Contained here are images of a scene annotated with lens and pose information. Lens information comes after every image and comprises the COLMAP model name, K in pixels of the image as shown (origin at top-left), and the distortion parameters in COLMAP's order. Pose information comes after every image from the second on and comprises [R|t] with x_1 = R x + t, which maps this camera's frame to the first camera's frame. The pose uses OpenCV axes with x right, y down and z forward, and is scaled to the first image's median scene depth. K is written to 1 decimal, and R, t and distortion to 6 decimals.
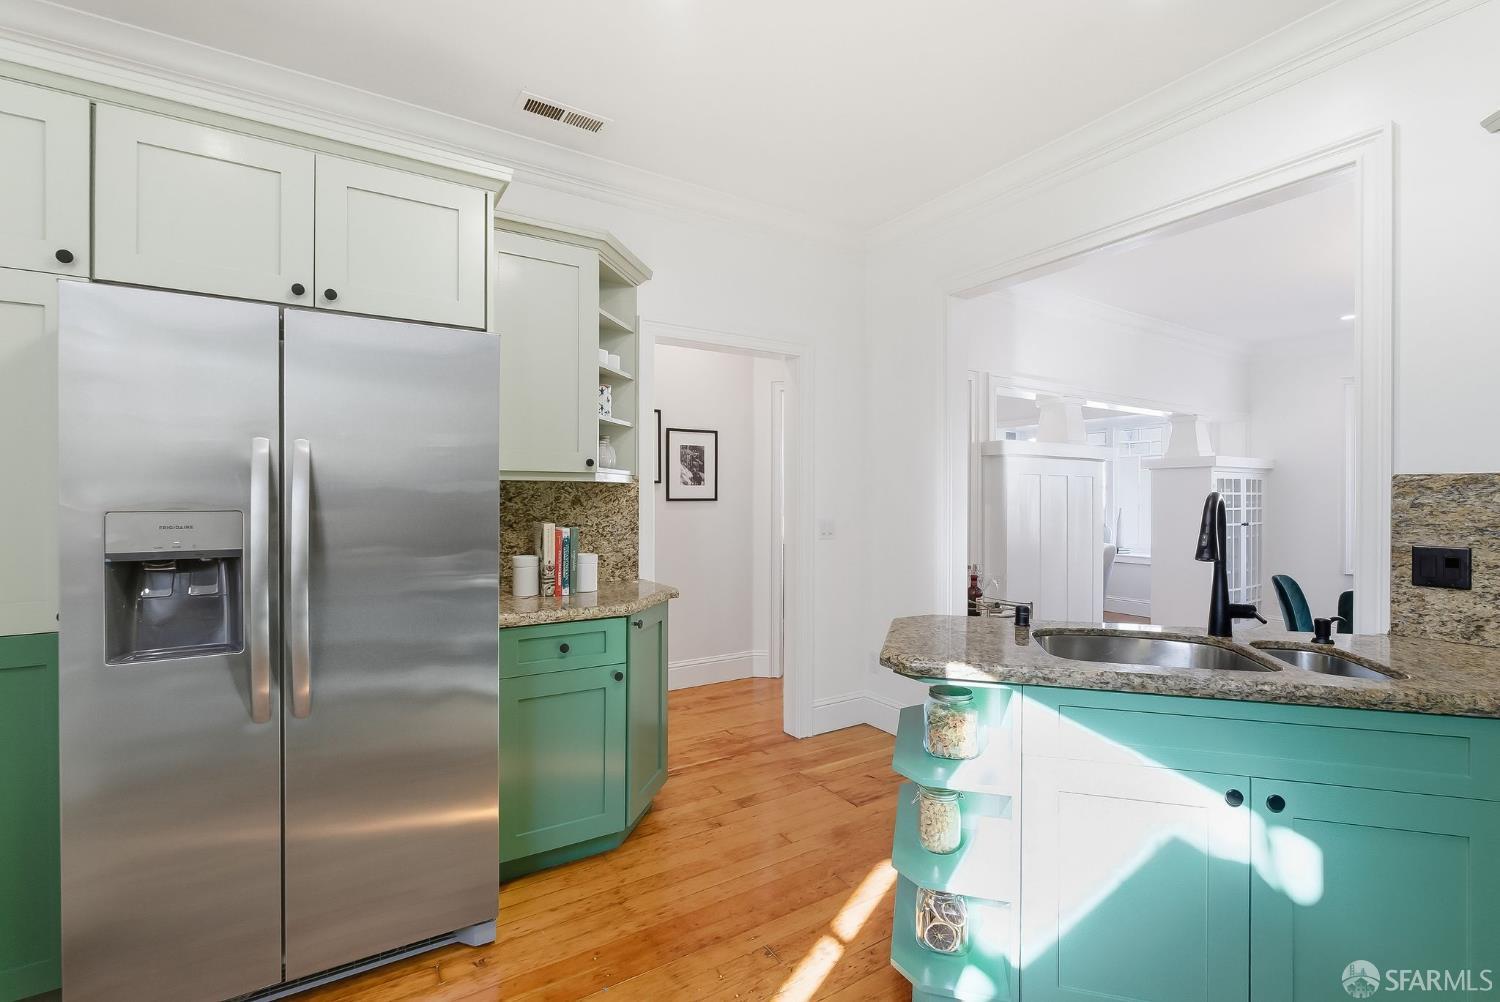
lens RADIAL K [[665.6, 0, 747.7], [0, 665.6, 500.2], [0, 0, 1]] dist [-0.001733, 0.000322]
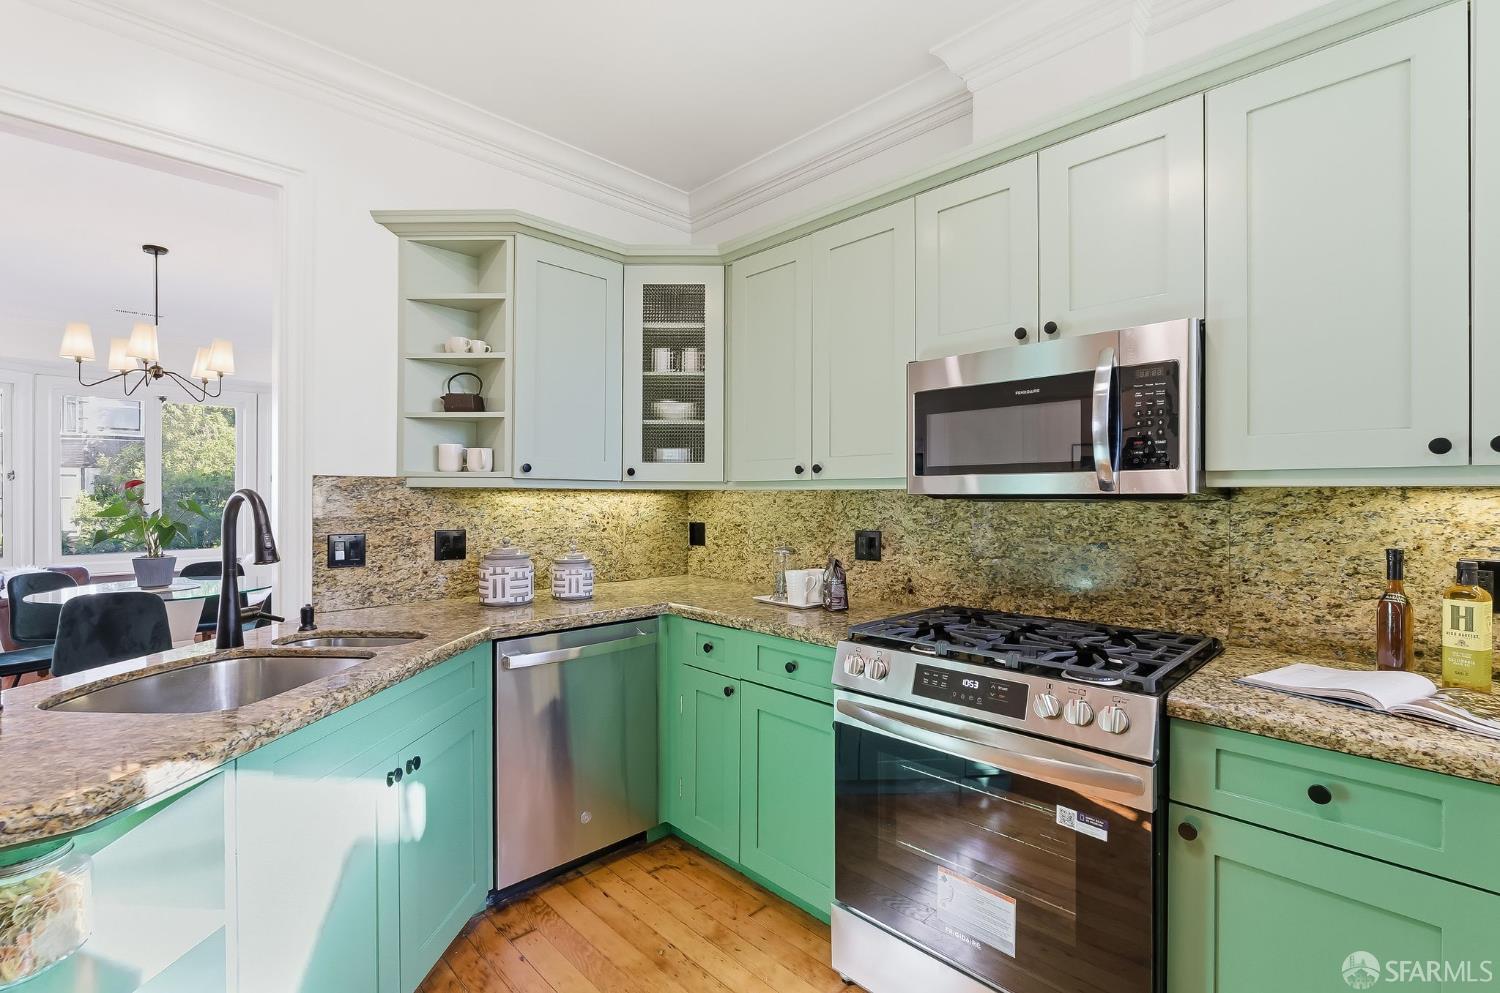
lens RADIAL K [[677.8, 0, 746.8], [0, 677.8, 497.0], [0, 0, 1]] dist [-0.005382, 0.001404]
pose [[-0.203600, -0.002343, 0.979051, -0.354823], [-0.001675, 0.999997, 0.002044, -0.003261], [-0.979053, -0.001224, -0.203603, 0.533048]]
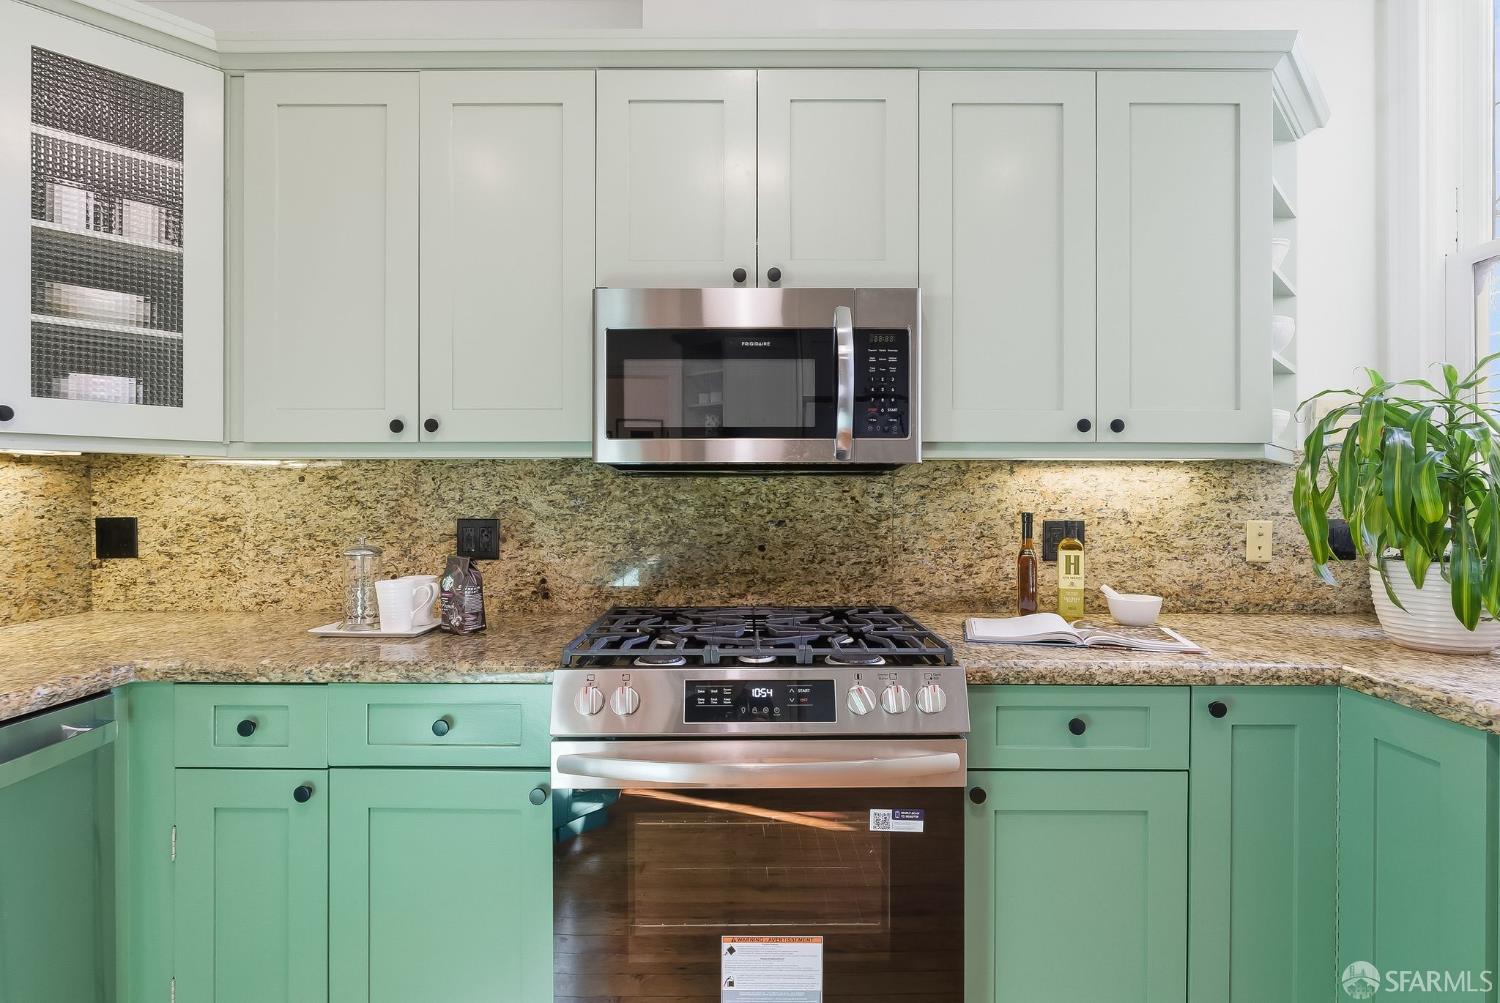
lens RADIAL K [[741.0, 0, 749.2], [0, 741.0, 500.2], [0, 0, 1]] dist [-0.005882, 0.001905]
pose [[-0.841023, -0.003715, 0.540986, 0.035371], [-0.001060, 0.999986, 0.005220, 0.036034], [-0.540998, 0.003816, -0.841015, 0.719274]]
